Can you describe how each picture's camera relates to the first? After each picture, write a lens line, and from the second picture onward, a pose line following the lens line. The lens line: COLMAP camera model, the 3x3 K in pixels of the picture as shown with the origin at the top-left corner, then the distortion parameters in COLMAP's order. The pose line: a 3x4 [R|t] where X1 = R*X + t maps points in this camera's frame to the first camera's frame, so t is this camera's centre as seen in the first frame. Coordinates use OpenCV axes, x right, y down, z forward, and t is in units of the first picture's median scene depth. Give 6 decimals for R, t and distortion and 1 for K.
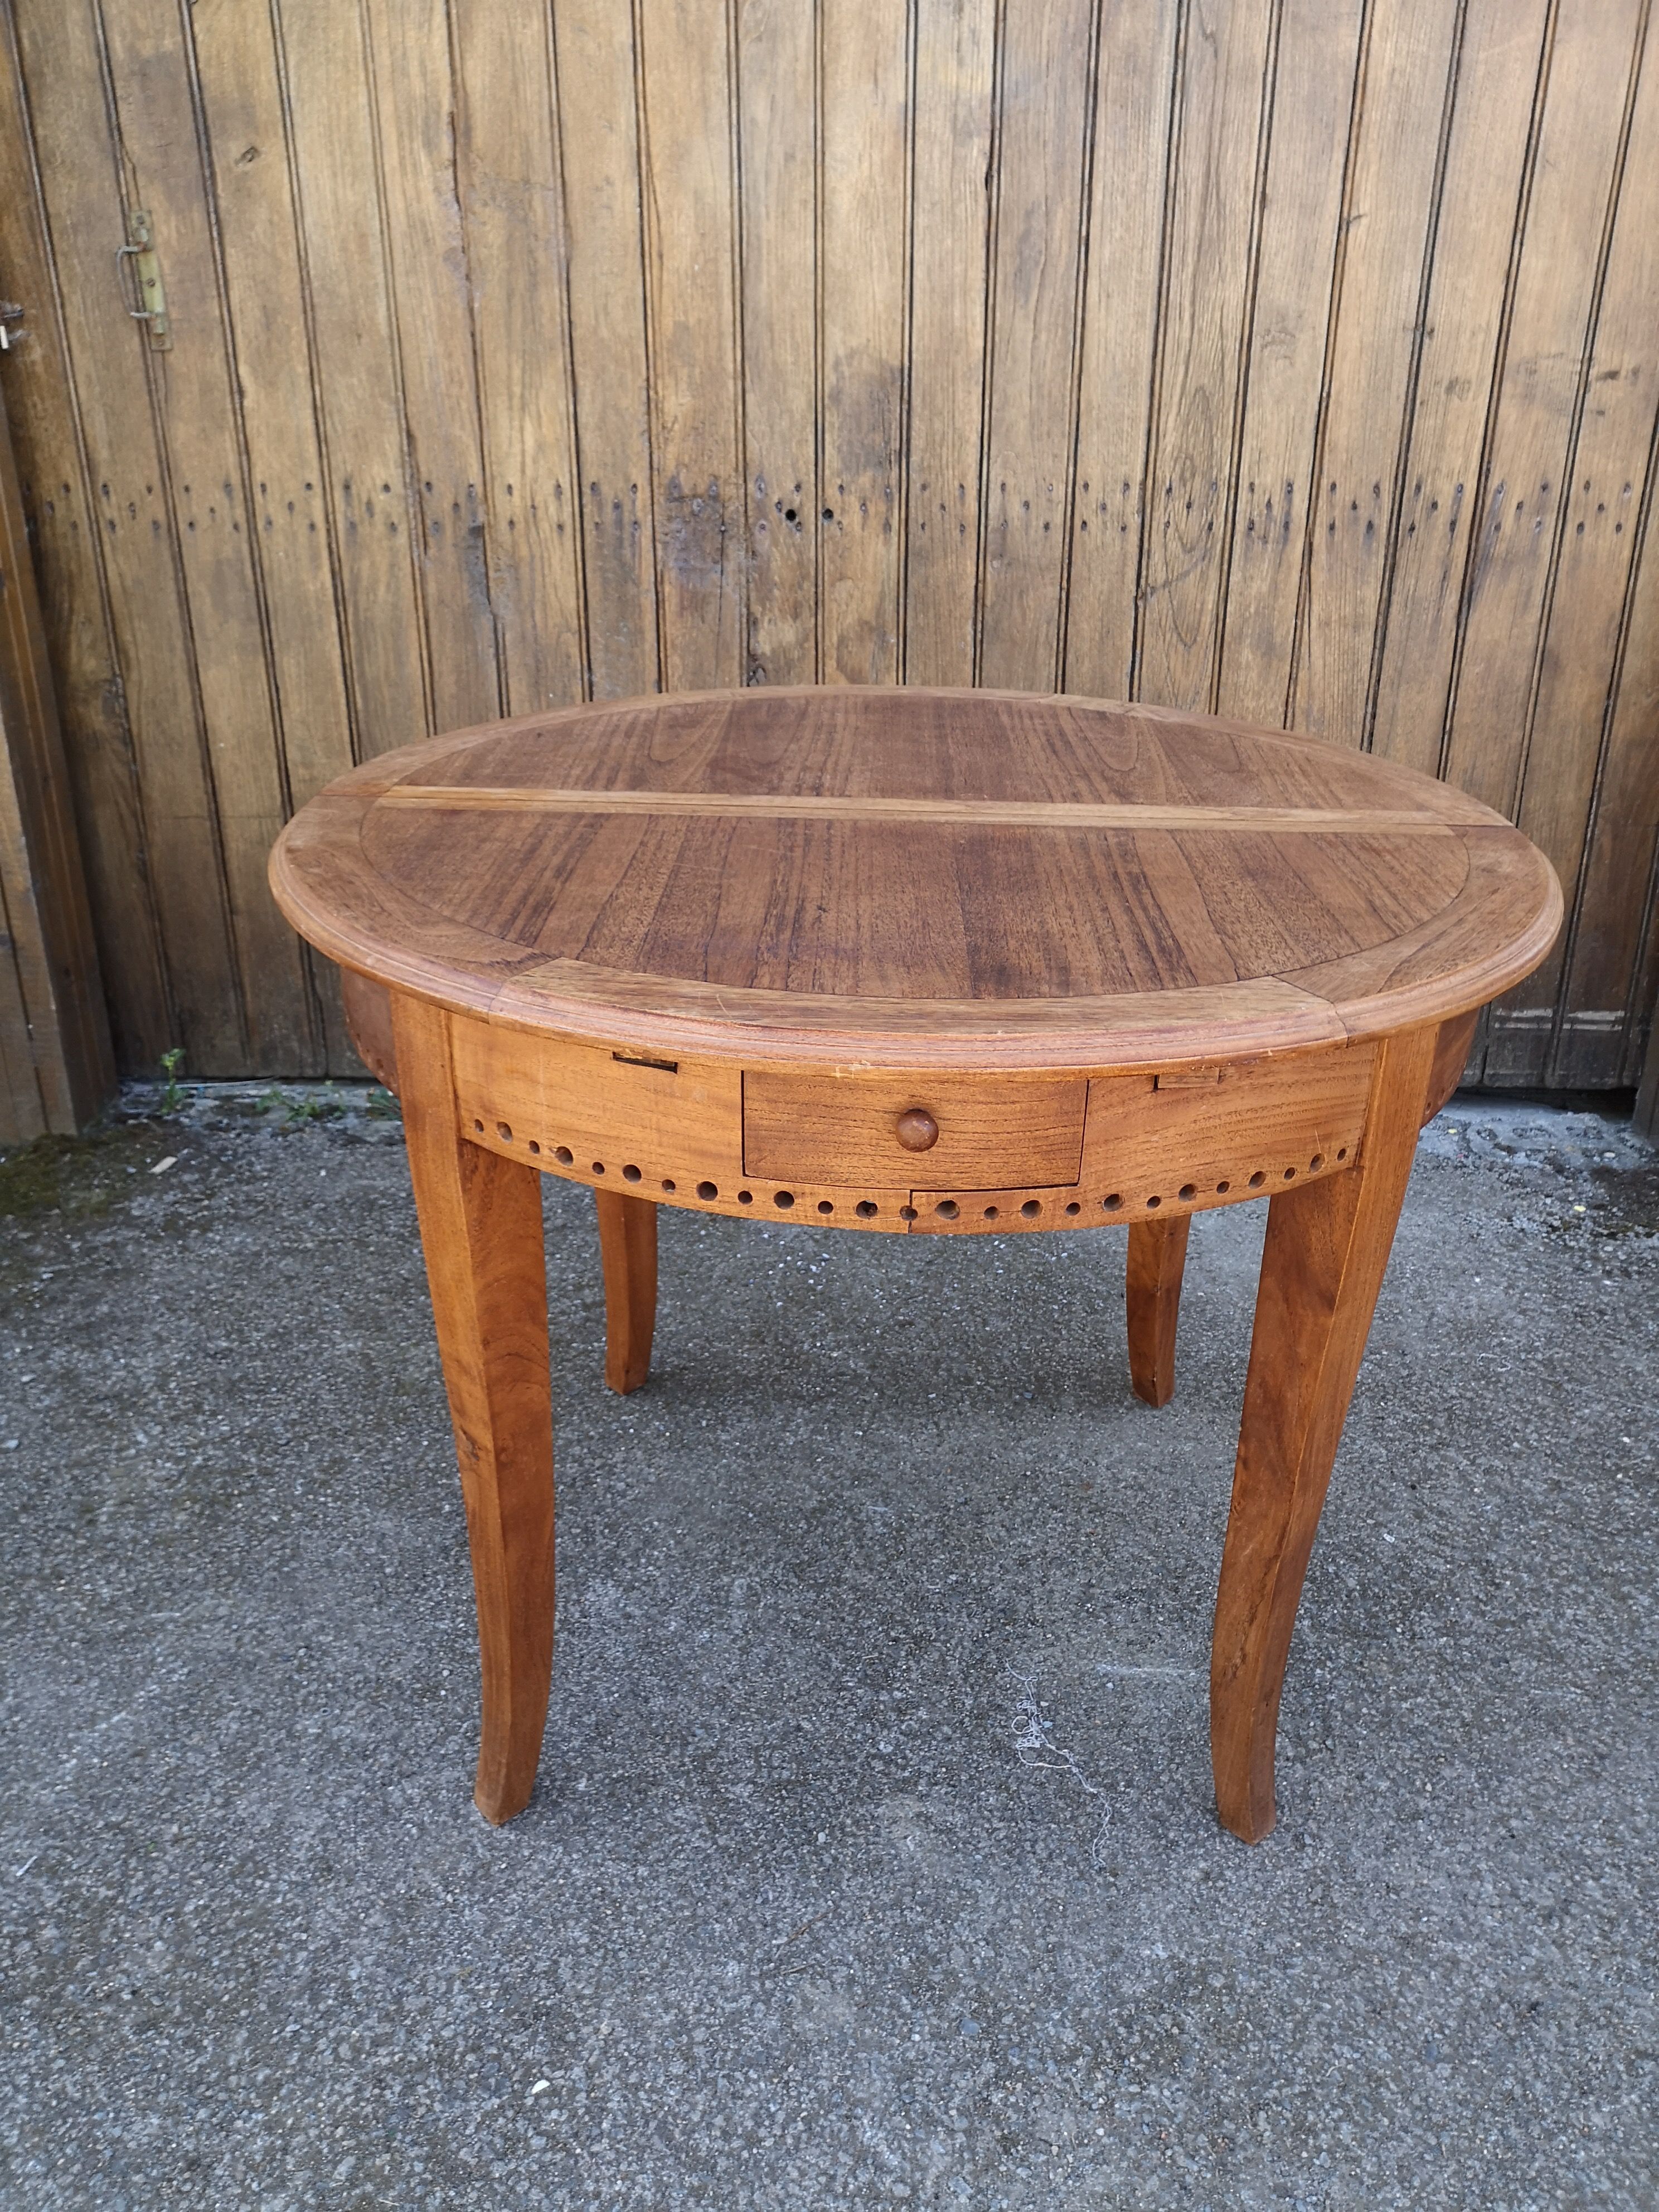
lens RADIAL K [[1672.9, 0, 831.6], [0, 1672.9, 1114.6], [0, 0, 1]] dist [0.002676, -0.003380]
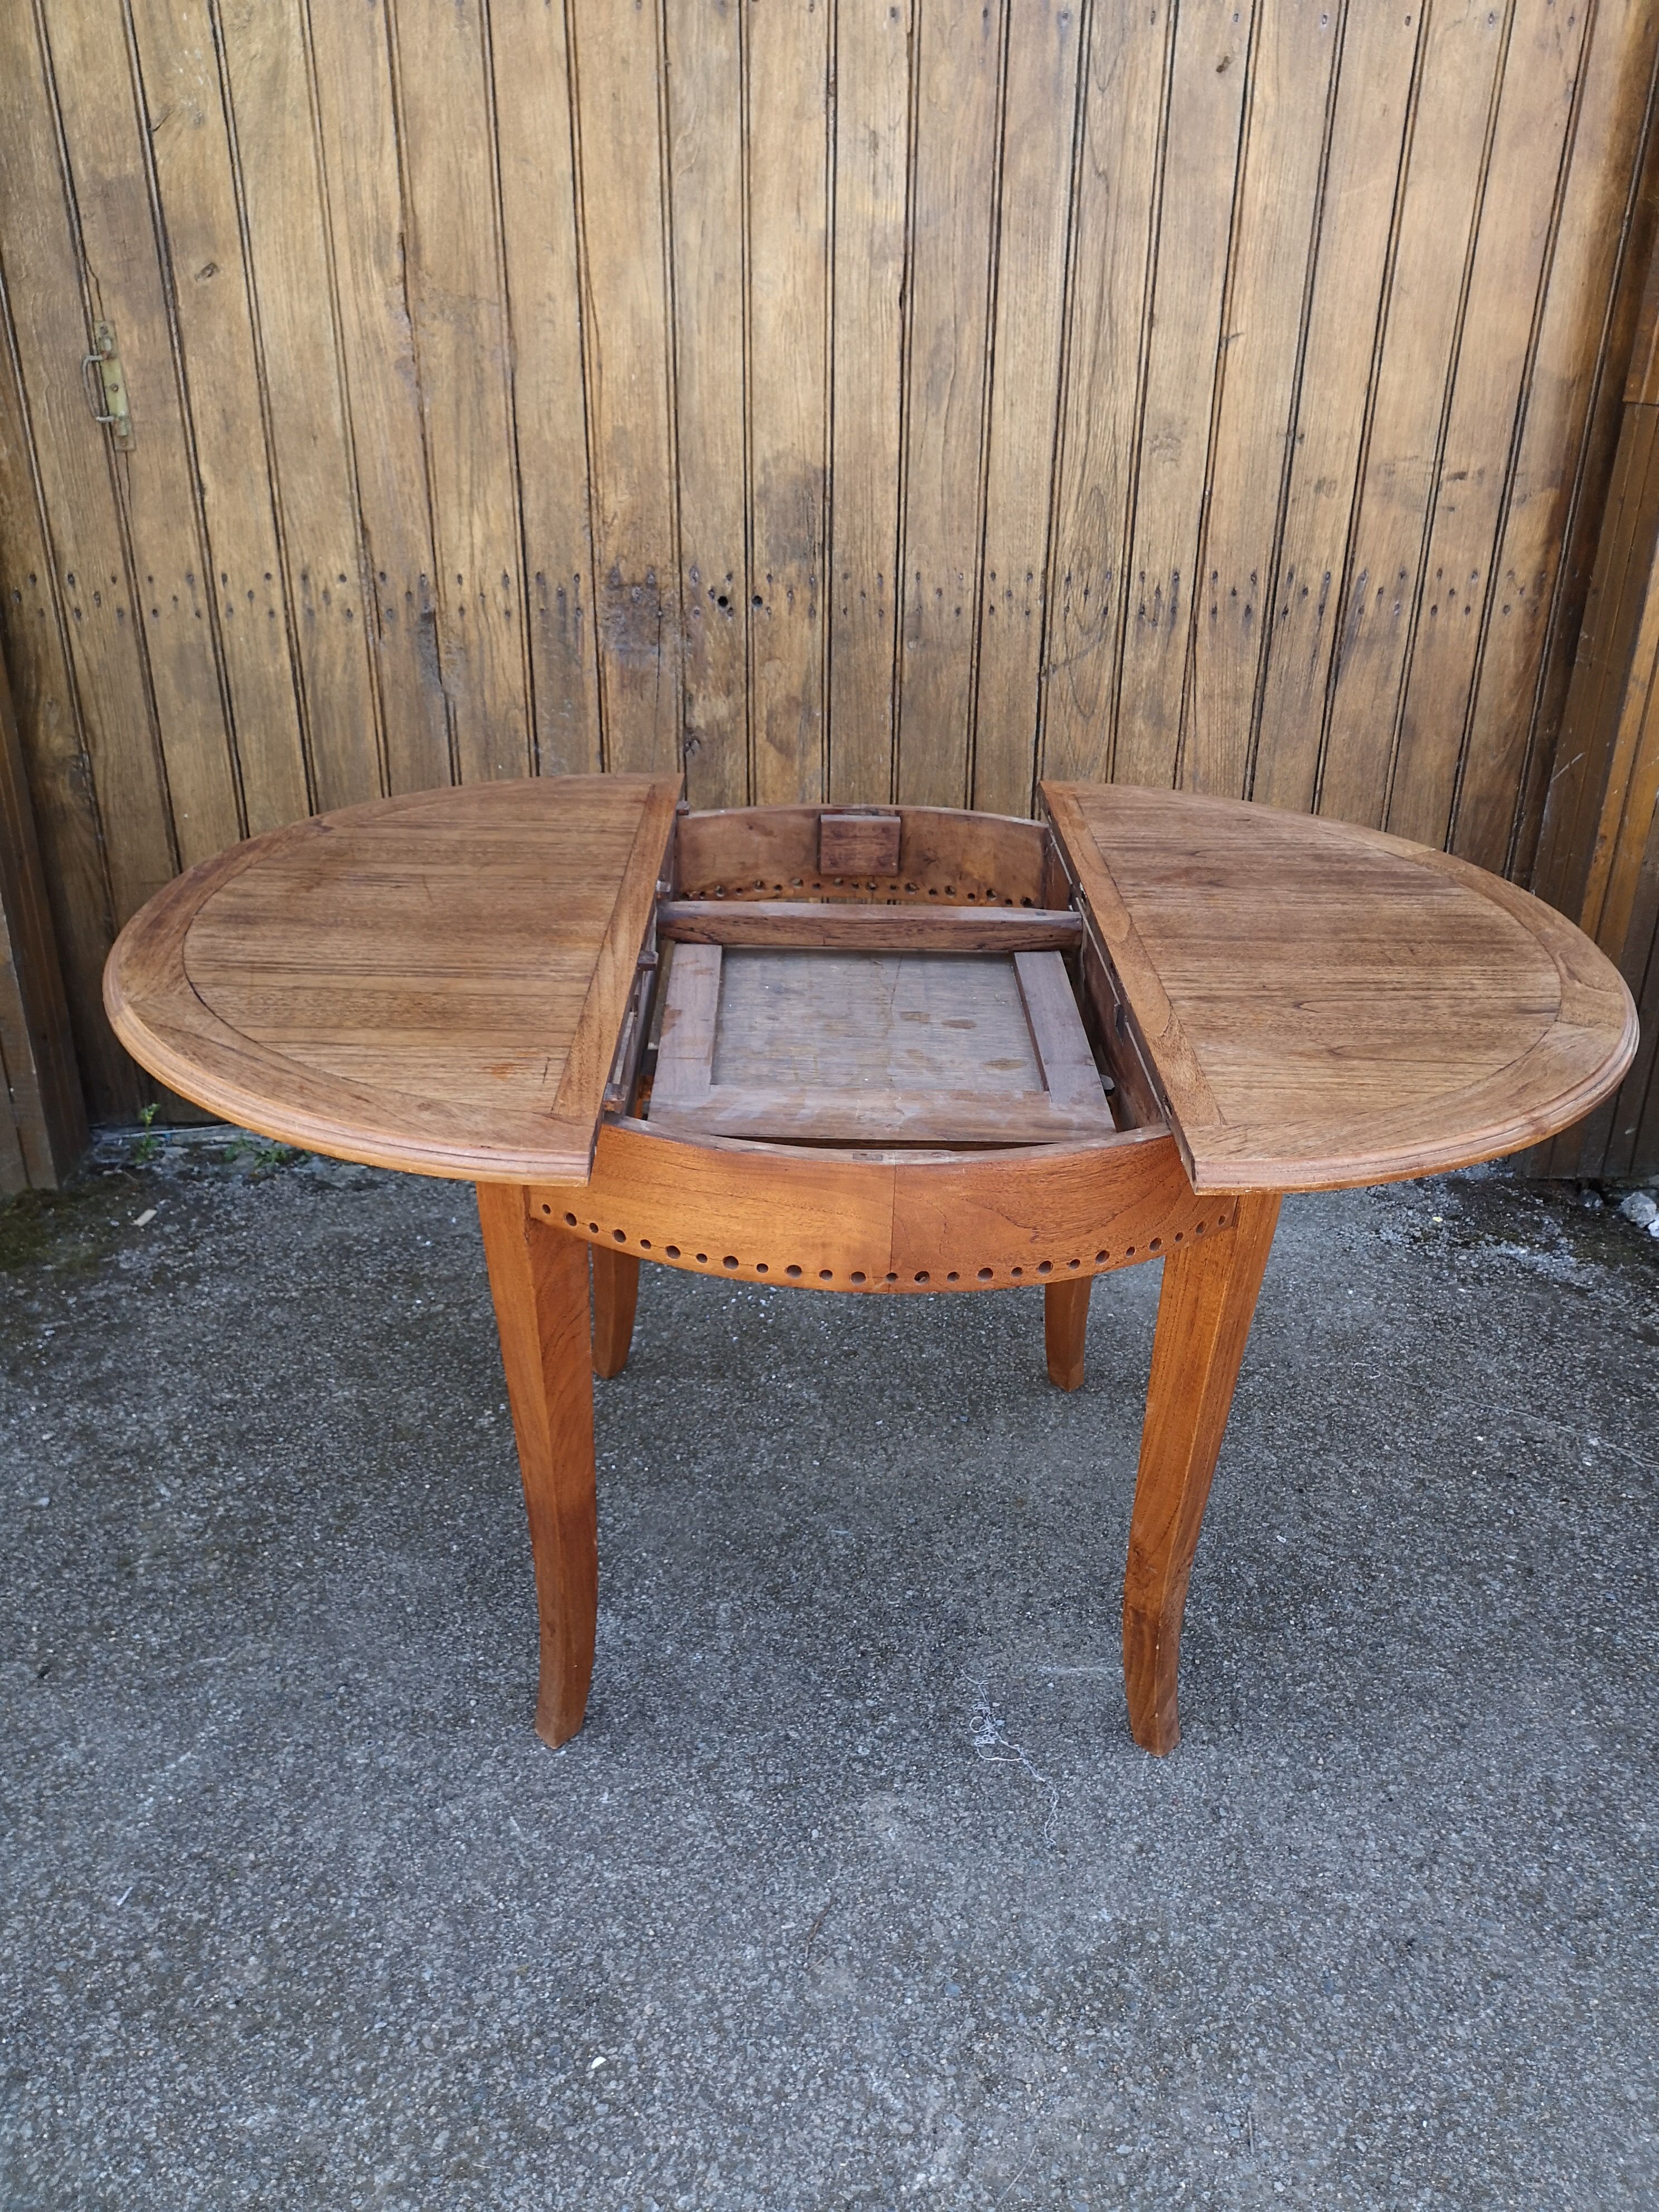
lens RADIAL K [[1672.9, 0, 825.2], [0, 1672.9, 1099.2], [0, 0, 1]] dist [0.002676, -0.003380]
pose [[0.997233, -0.021244, 0.071246, -0.046249], [0.019205, 0.999390, 0.029182, -0.074002], [-0.071822, -0.027733, 0.997032, -0.098043]]
